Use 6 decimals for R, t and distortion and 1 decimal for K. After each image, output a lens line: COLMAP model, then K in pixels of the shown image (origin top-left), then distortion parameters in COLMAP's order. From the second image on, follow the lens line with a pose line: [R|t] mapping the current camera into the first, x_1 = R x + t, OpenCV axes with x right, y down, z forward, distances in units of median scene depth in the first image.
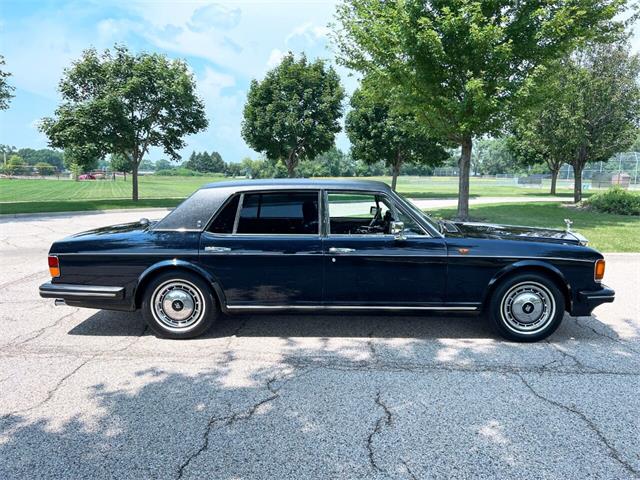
lens RADIAL K [[489.5, 0, 320.2], [0, 489.5, 241.6], [0, 0, 1]] dist [0.048553, -0.054668]
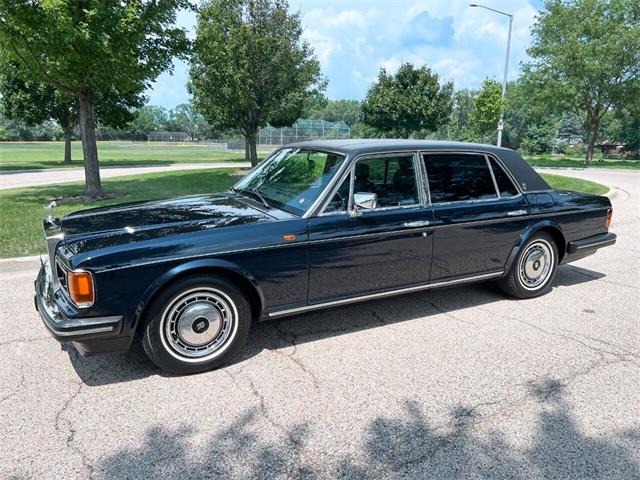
lens RADIAL K [[489.5, 0, 320.2], [0, 489.5, 241.6], [0, 0, 1]] dist [0.048553, -0.054668]
pose [[0.855574, -0.106187, 0.506673, 0.124958], [0.071076, 0.993563, 0.088209, -0.011419], [-0.512778, -0.039458, 0.857614, 0.101050]]
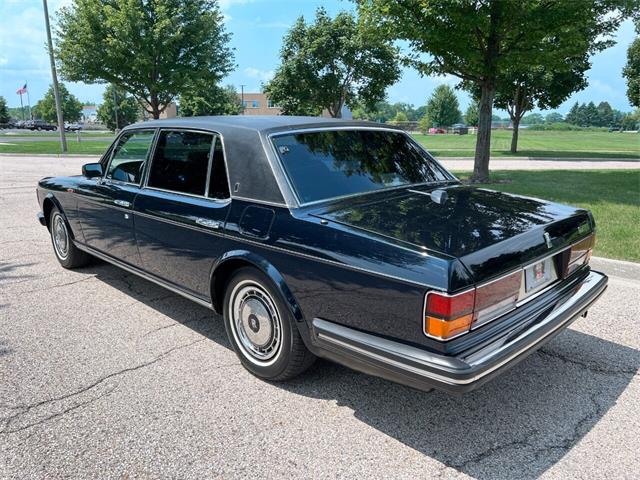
lens RADIAL K [[491.3, 0, 320.0], [0, 491.3, 240.0], [0, 0, 1]] dist [0.043170, -0.047928]
pose [[0.730552, 0.150551, -0.666054, 0.416715], [-0.093460, 0.988259, 0.120869, -0.014015], [0.676431, -0.026052, 0.736045, 0.156328]]
